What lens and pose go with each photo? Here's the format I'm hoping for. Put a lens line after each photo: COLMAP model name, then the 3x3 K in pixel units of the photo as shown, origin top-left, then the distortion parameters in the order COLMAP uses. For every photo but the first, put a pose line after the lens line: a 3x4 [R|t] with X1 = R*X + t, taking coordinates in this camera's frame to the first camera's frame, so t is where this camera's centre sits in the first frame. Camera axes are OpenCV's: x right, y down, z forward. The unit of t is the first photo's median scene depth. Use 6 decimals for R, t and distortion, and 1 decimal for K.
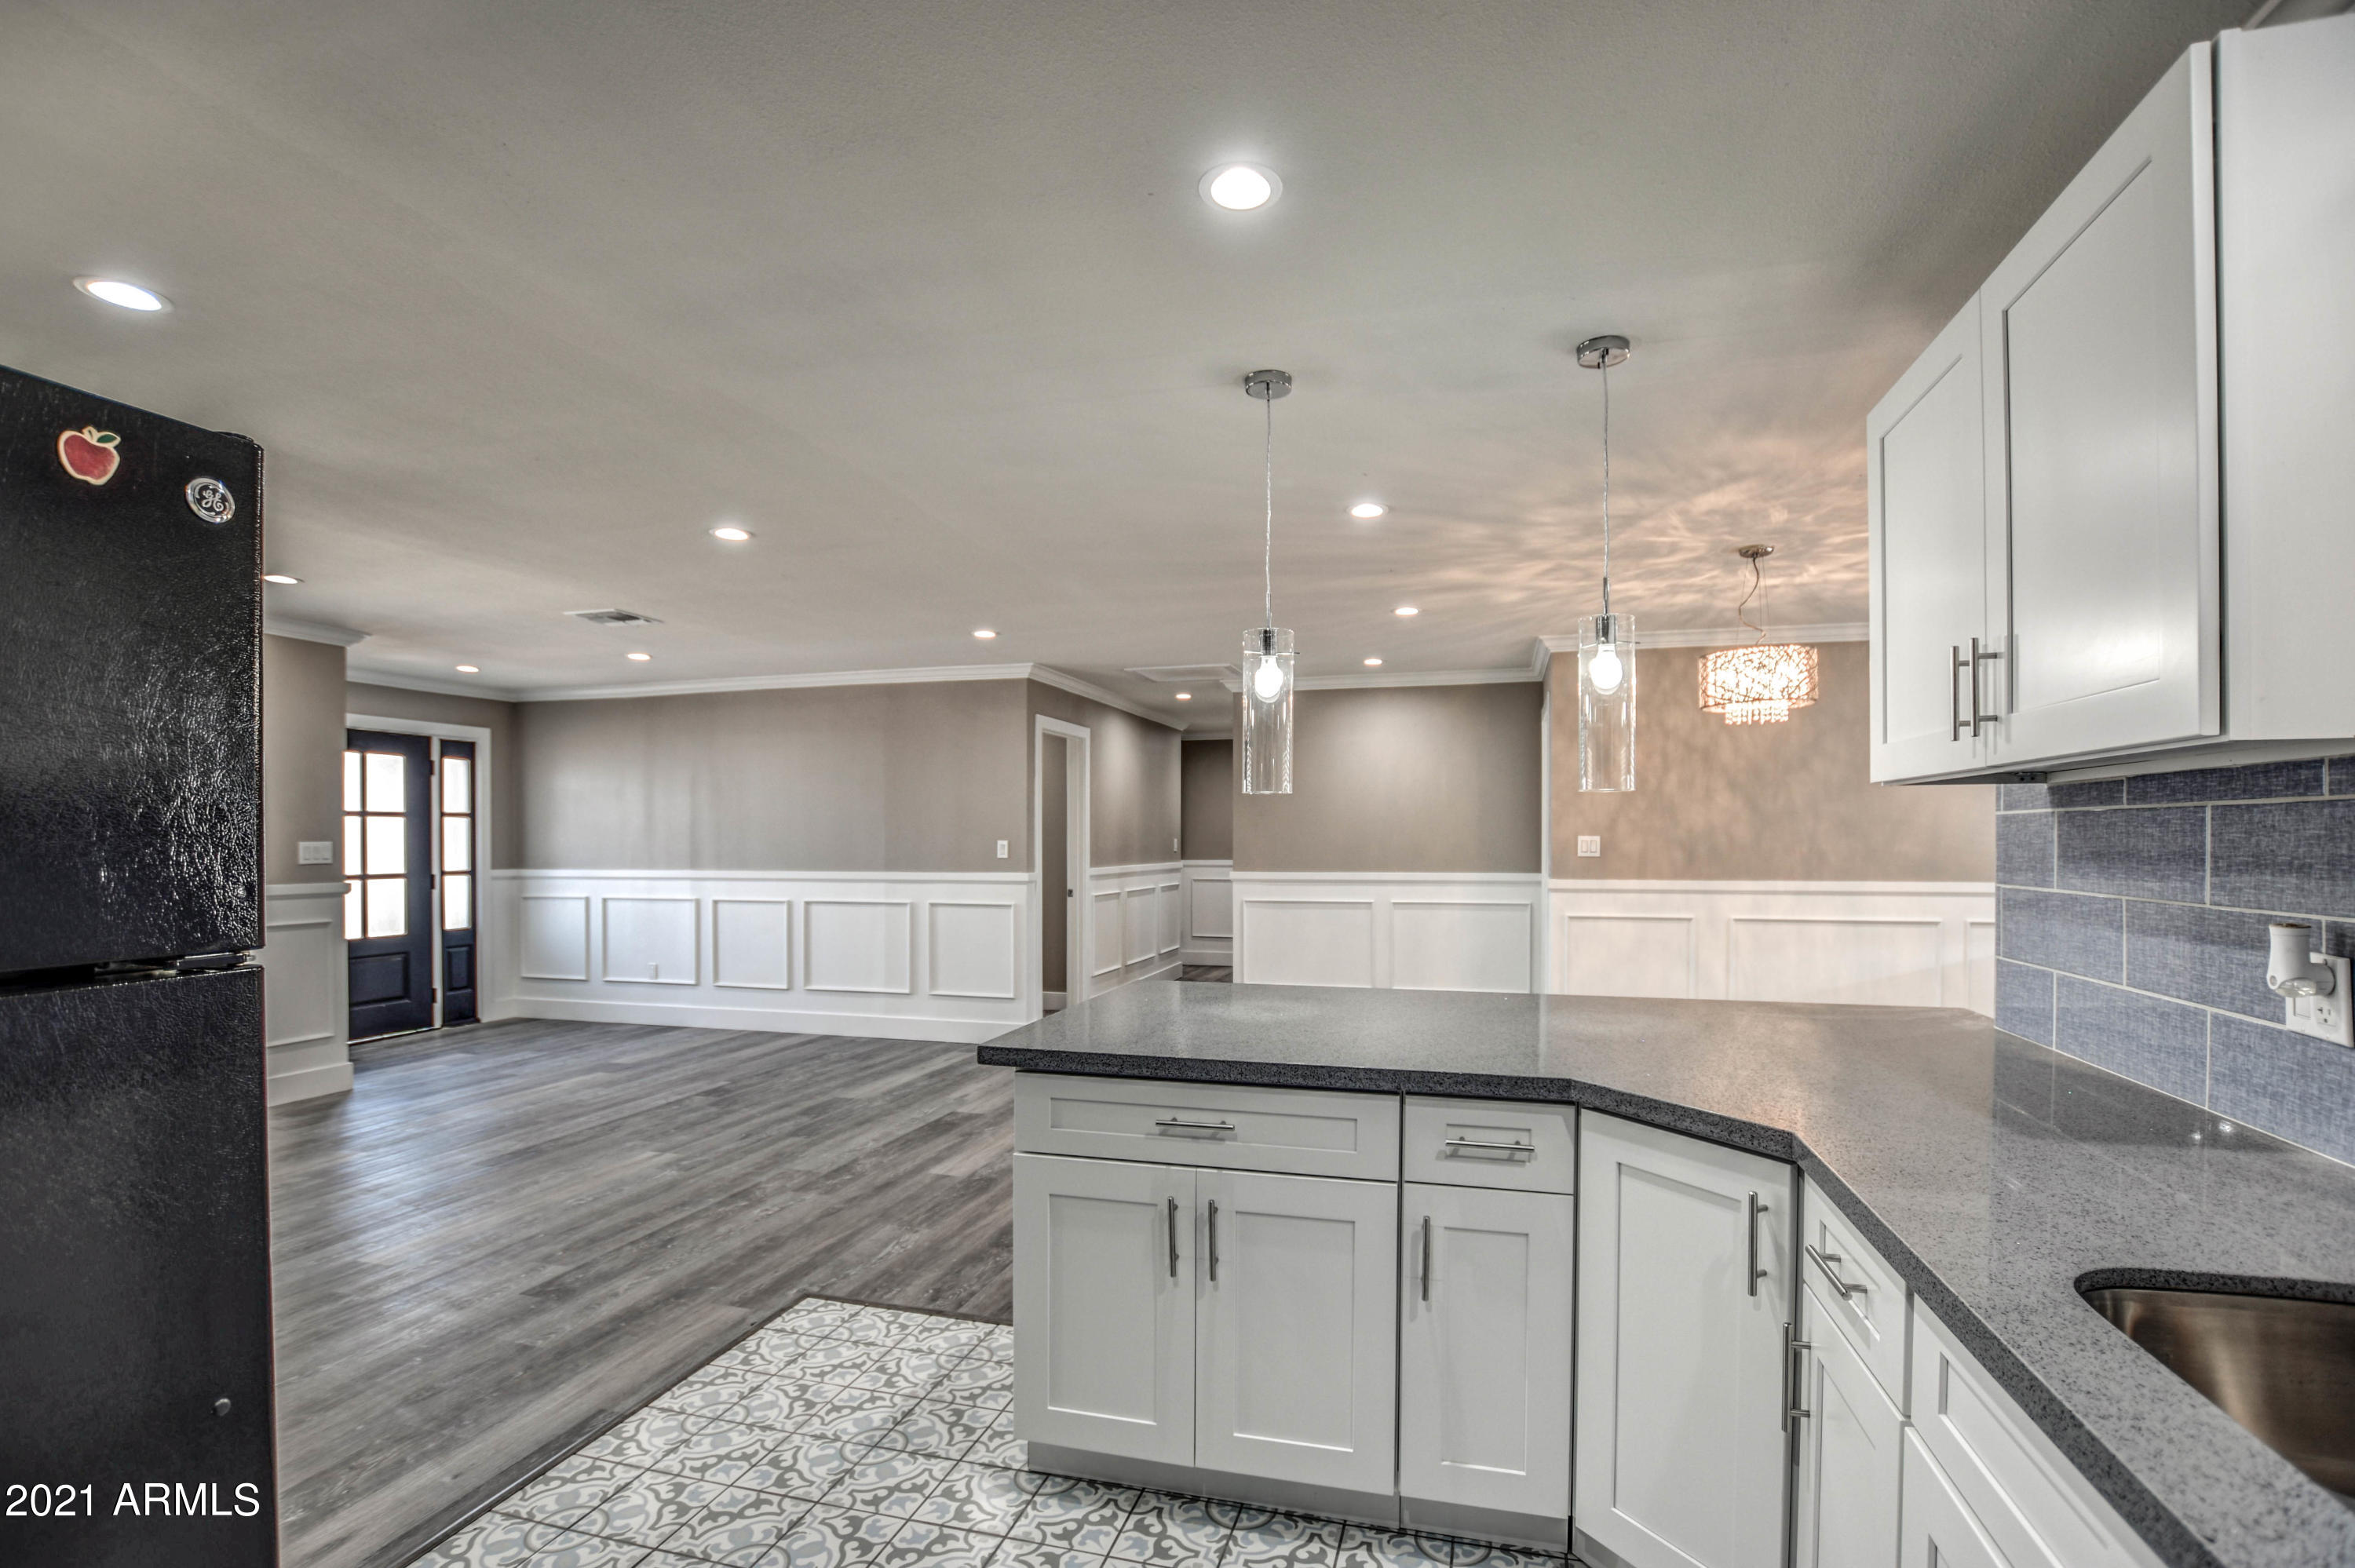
lens RADIAL K [[1054.2, 0, 1221.7], [0, 1054.2, 842.6], [0, 0, 1]] dist [-0.024069, 0.000053]
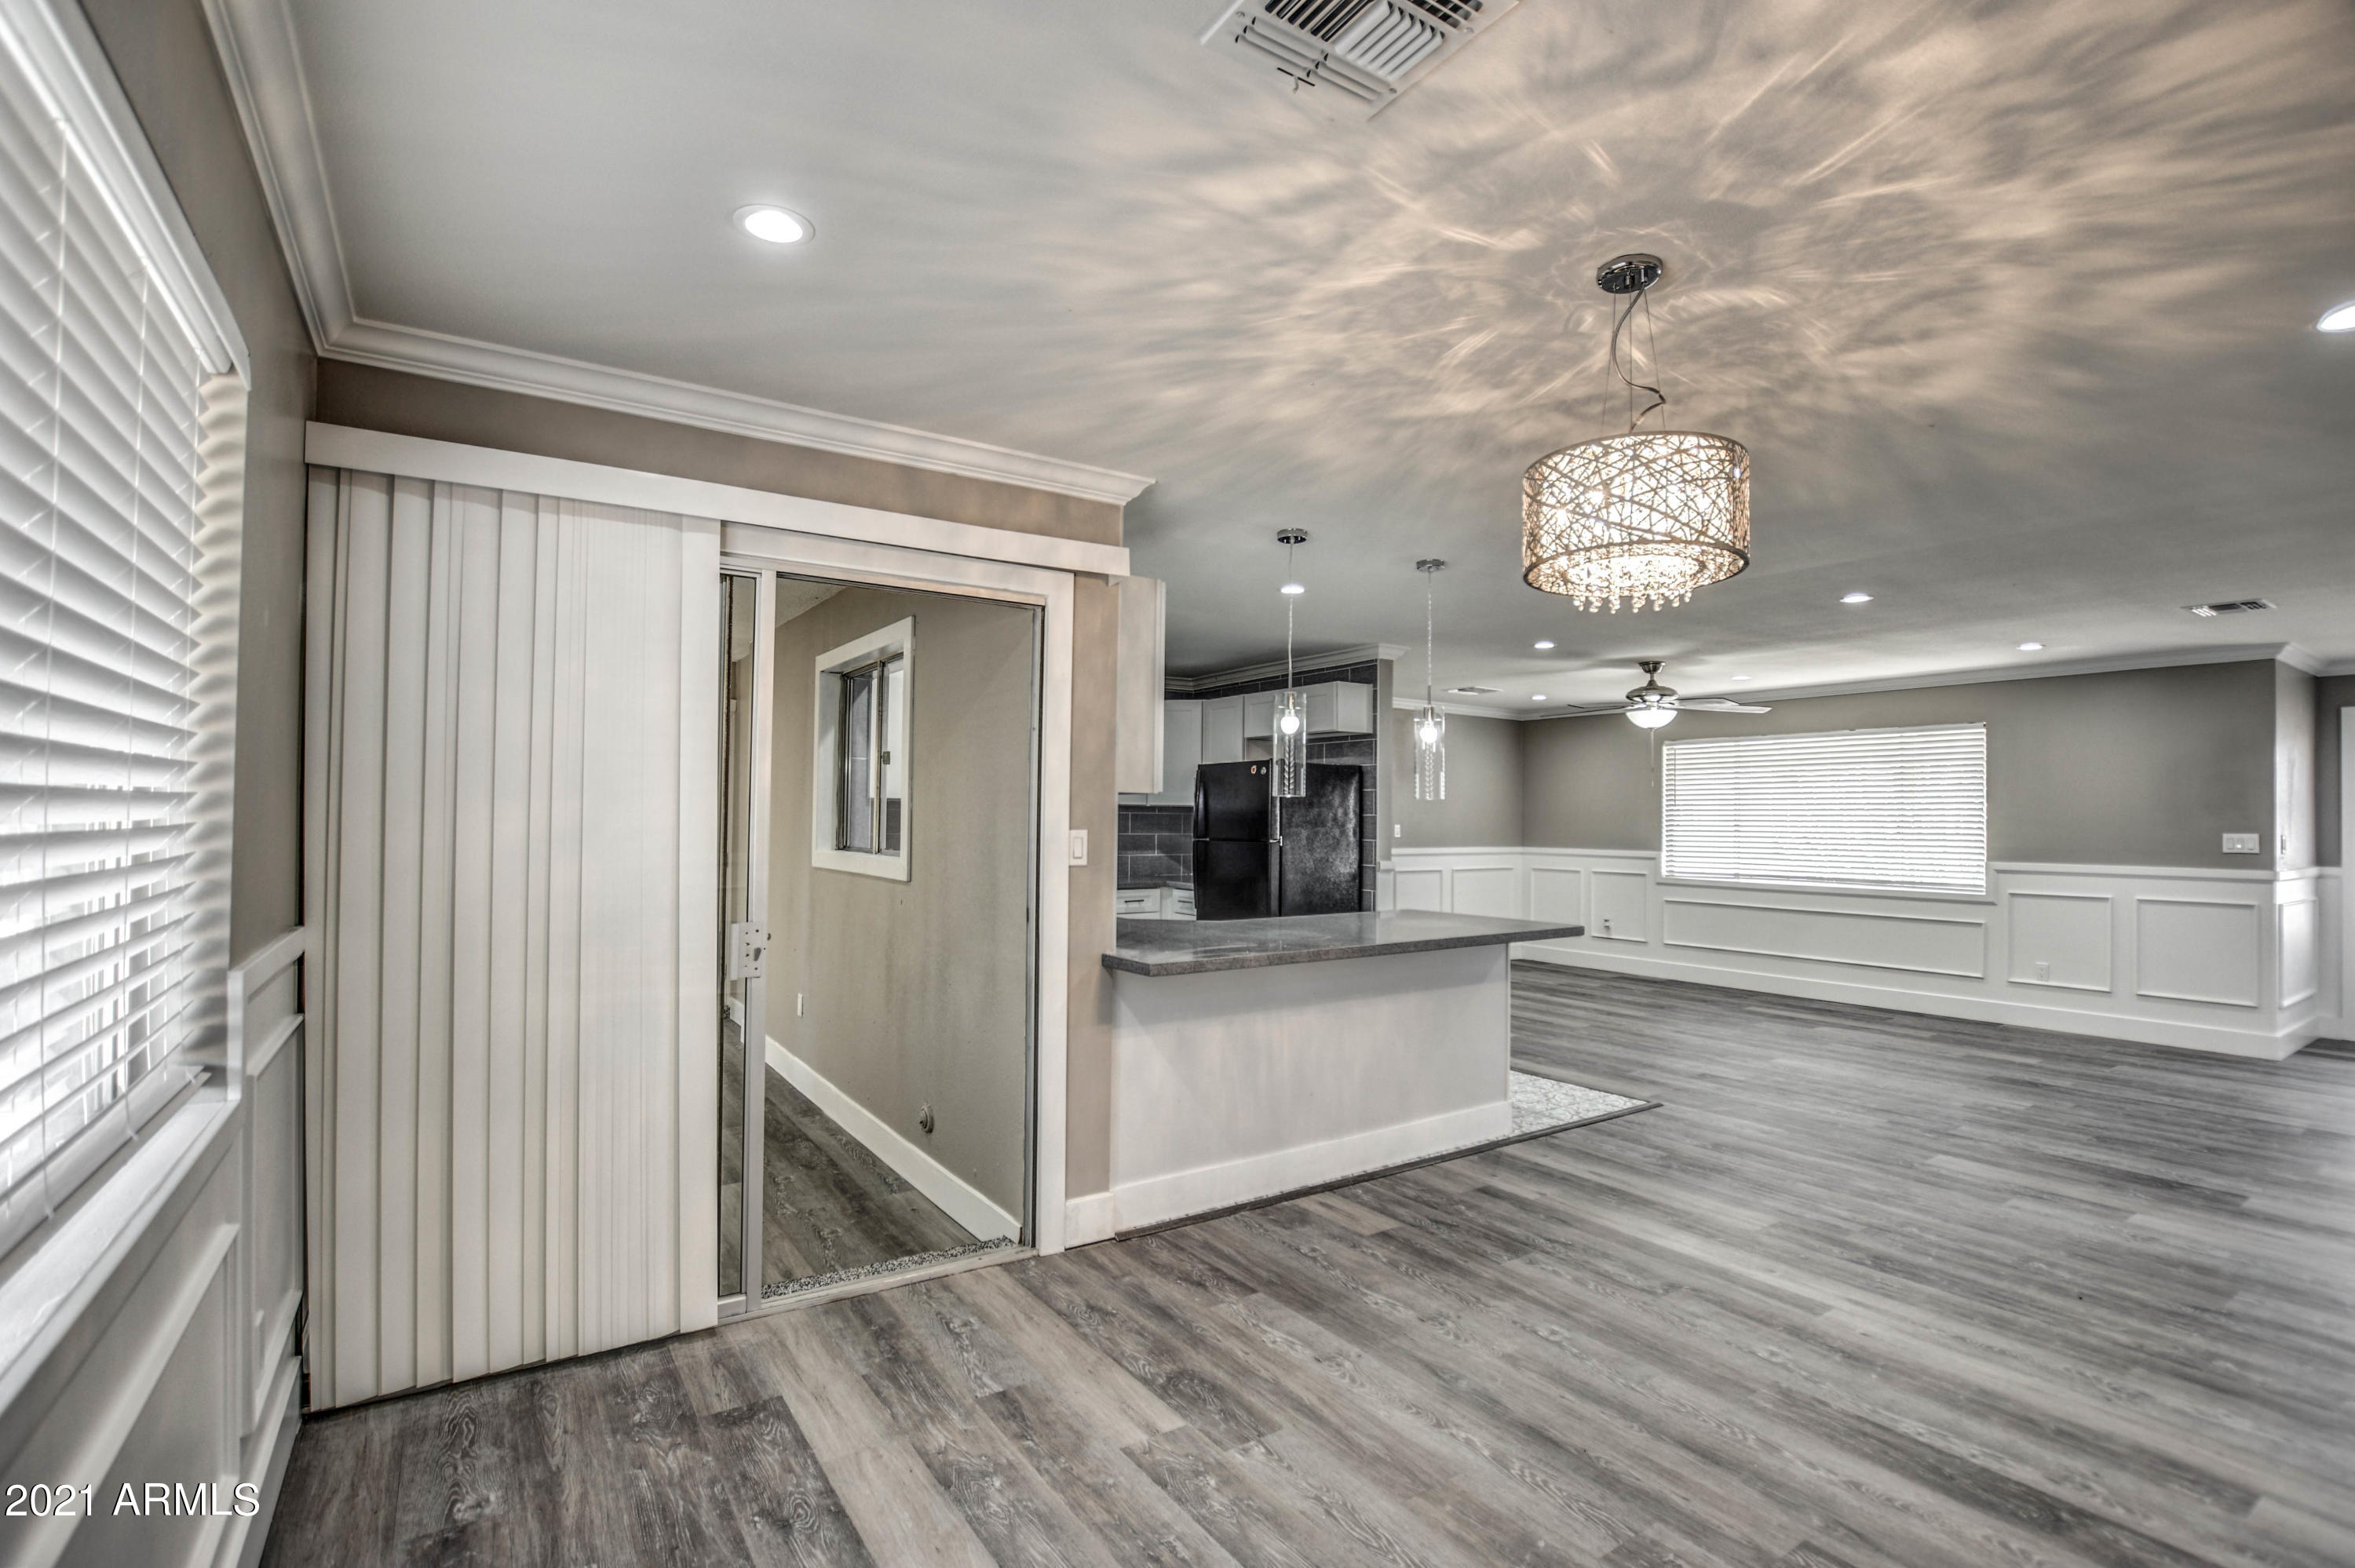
lens RADIAL K [[1074.6, 0, 1165.7], [0, 1074.6, 797.8], [0, 0, 1]] dist [-0.025497, 0.000173]
pose [[-0.670095, -0.019918, -0.742008, 0.887695], [-0.012114, 0.999800, -0.015898, -0.008529], [0.742177, -0.001665, -0.670202, 1.001298]]
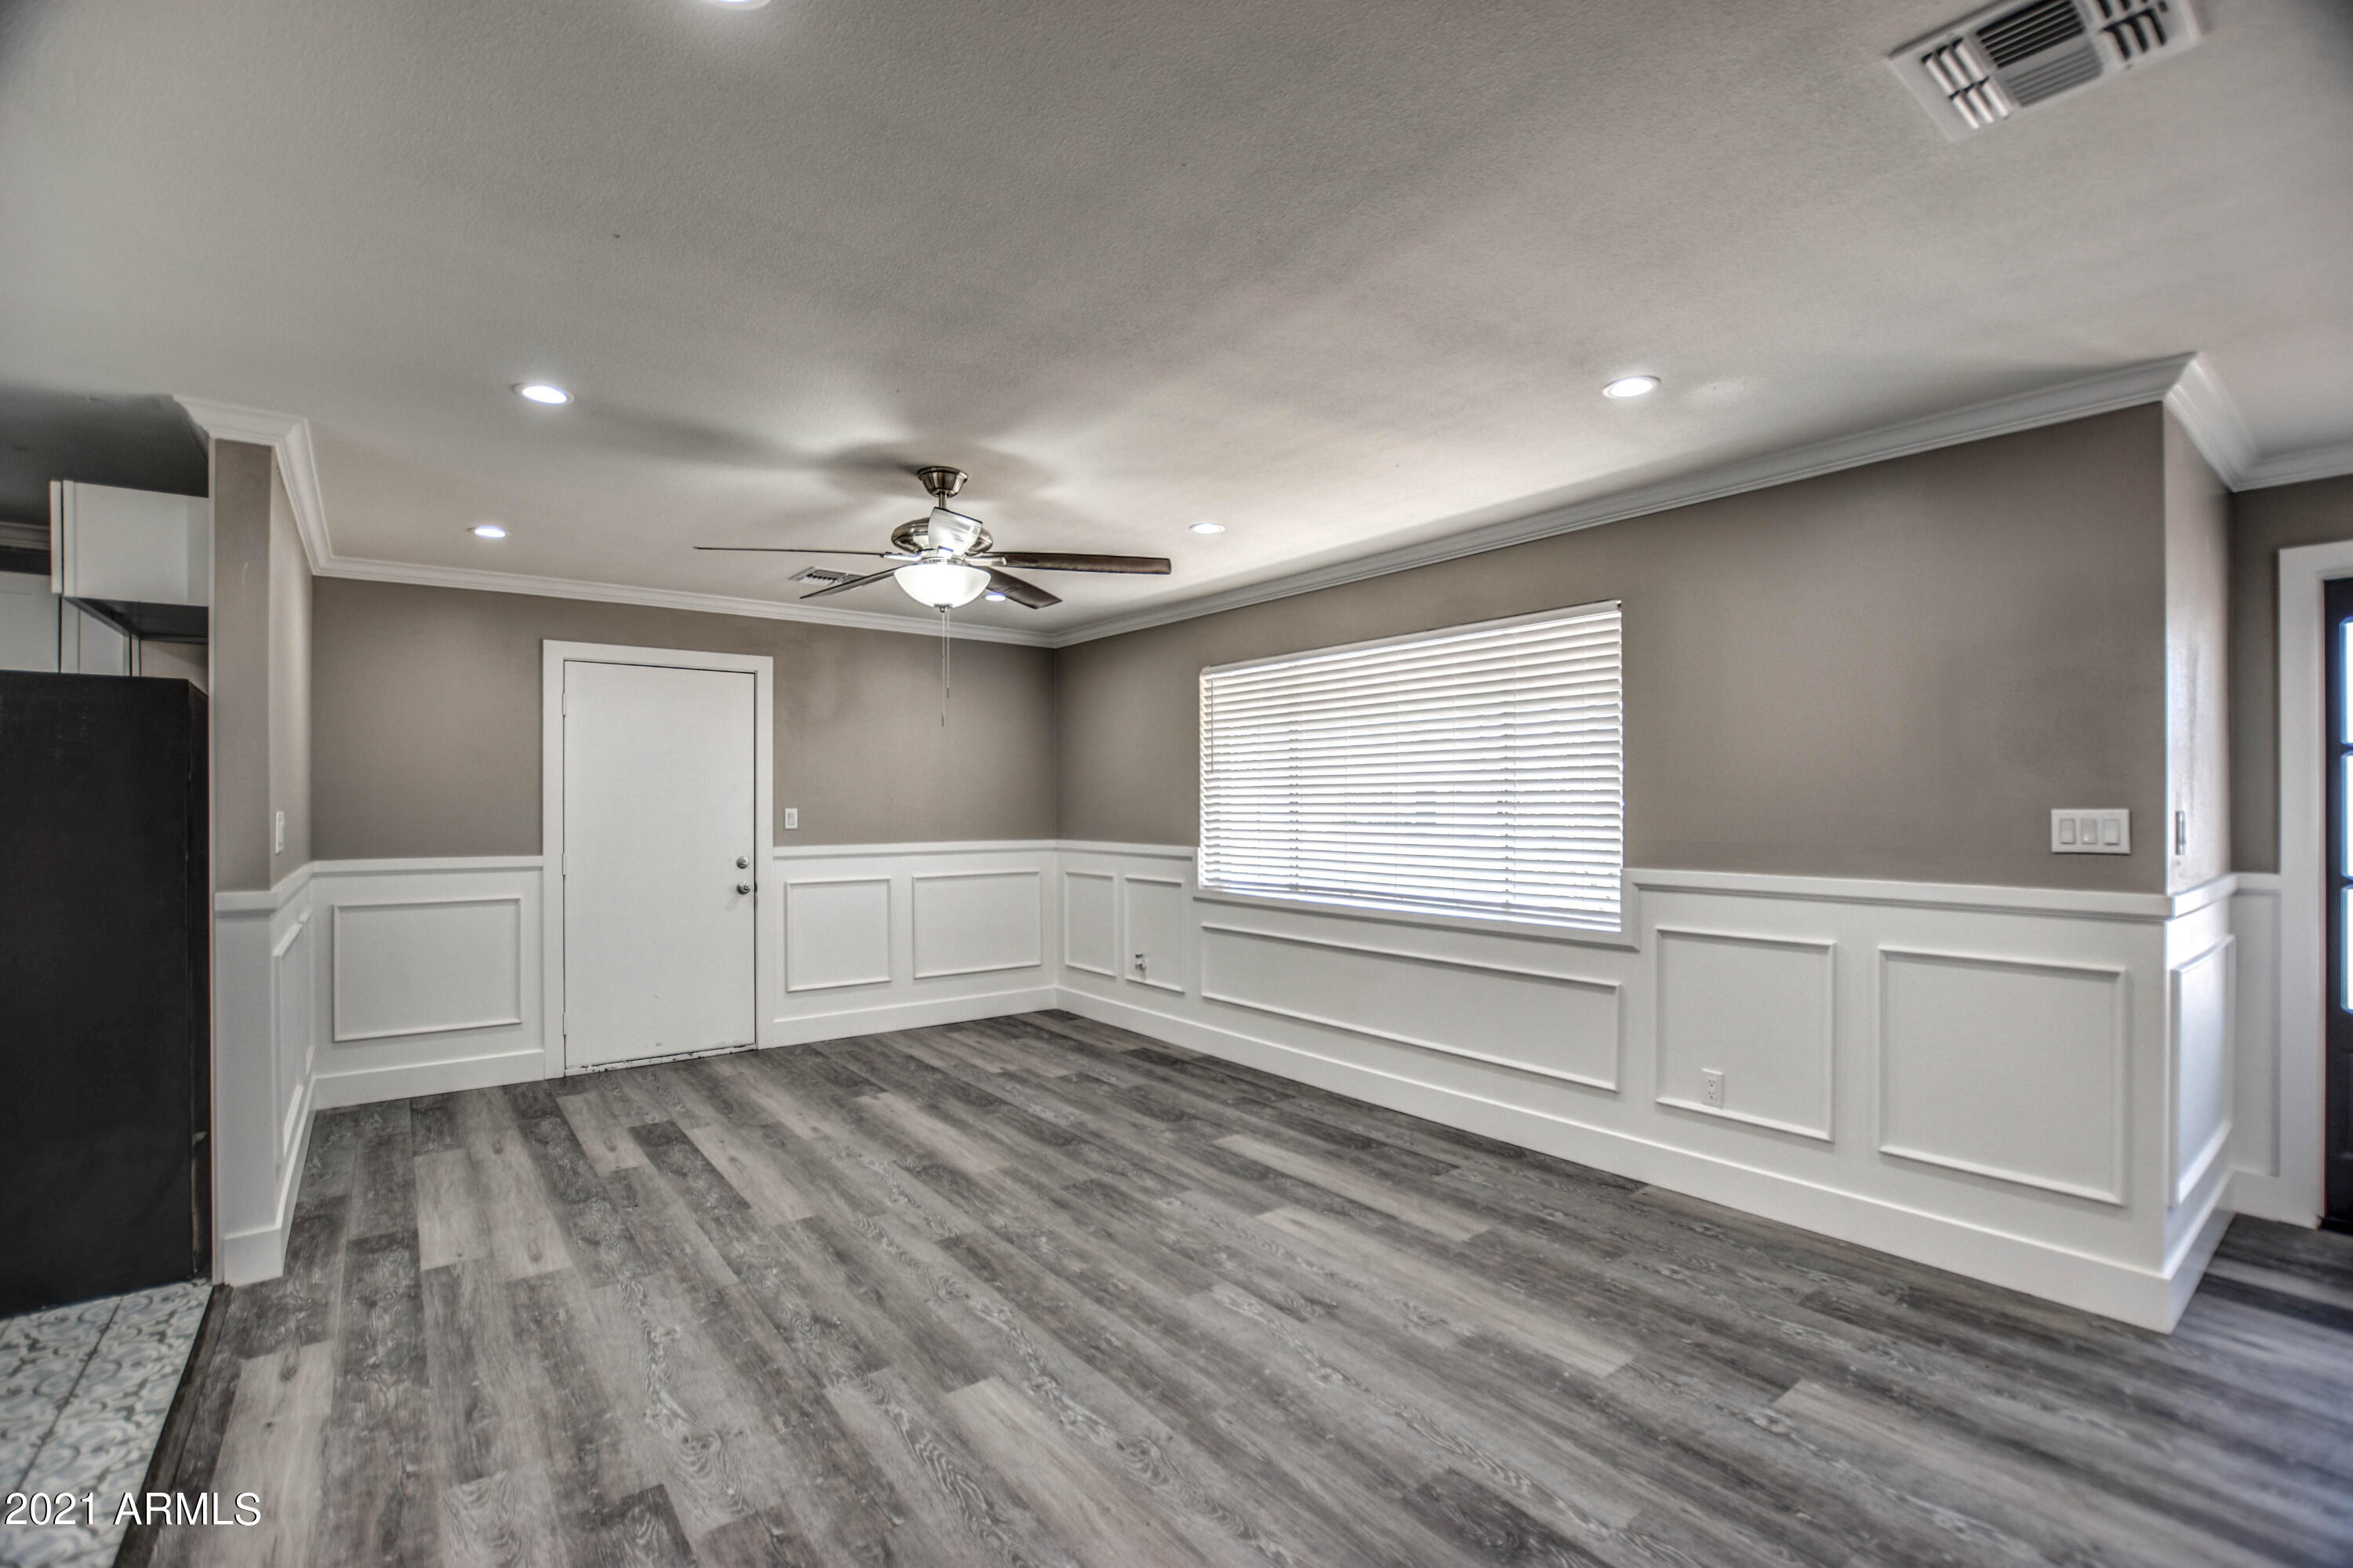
lens RADIAL K [[1044.1, 0, 1179.4], [0, 1044.1, 799.5], [0, 0, 1]] dist [-0.028477, 0.000551]
pose [[-0.615547, -0.000183, -0.788100, -0.231437], [-0.000177, 1.000000, -0.000094, -0.005792], [0.788100, 0.000082, -0.615547, 1.073337]]
